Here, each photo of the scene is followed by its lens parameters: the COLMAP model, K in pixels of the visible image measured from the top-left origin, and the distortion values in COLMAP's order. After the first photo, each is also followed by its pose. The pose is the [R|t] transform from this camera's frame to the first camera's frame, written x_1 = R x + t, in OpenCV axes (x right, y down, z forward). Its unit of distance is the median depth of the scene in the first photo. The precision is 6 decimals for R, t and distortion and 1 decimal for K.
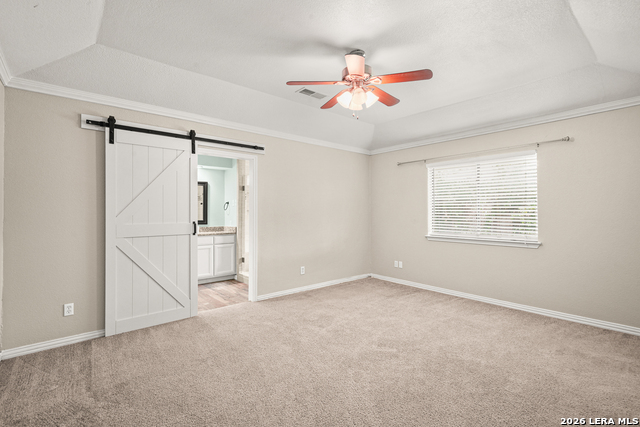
lens RADIAL K [[295.8, 0, 321.3], [0, 295.8, 214.0], [0, 0, 1]] dist [-0.013825, 0.001679]
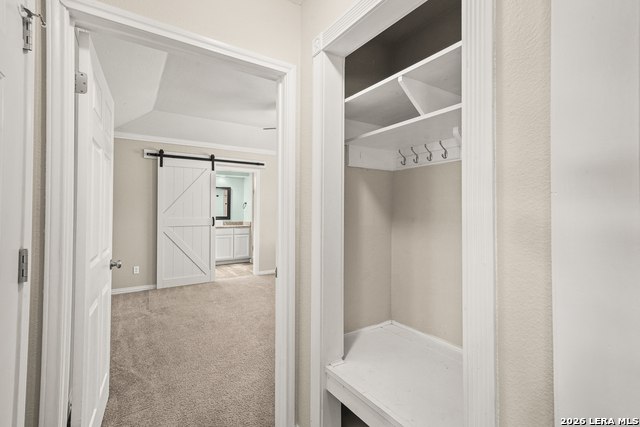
lens RADIAL K [[295.8, 0, 319.7], [0, 295.8, 209.9], [0, 0, 1]] dist [-0.013825, 0.001679]
pose [[0.990698, 0.002178, -0.136059, 0.290240], [-0.002942, 0.999981, -0.005416, -0.002637], [0.136044, 0.005766, 0.990686, -0.379697]]
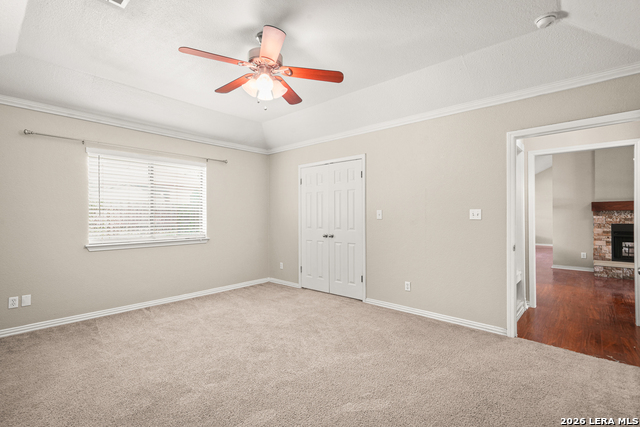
lens RADIAL K [[295.8, 0, 323.4], [0, 295.8, 214.6], [0, 0, 1]] dist [-0.013825, 0.001679]
pose [[-0.147168, -0.000971, 0.989111, -2.826449], [0.003068, 0.999994, 0.001438, -0.013456], [-0.989107, 0.003247, -0.147164, 3.370777]]
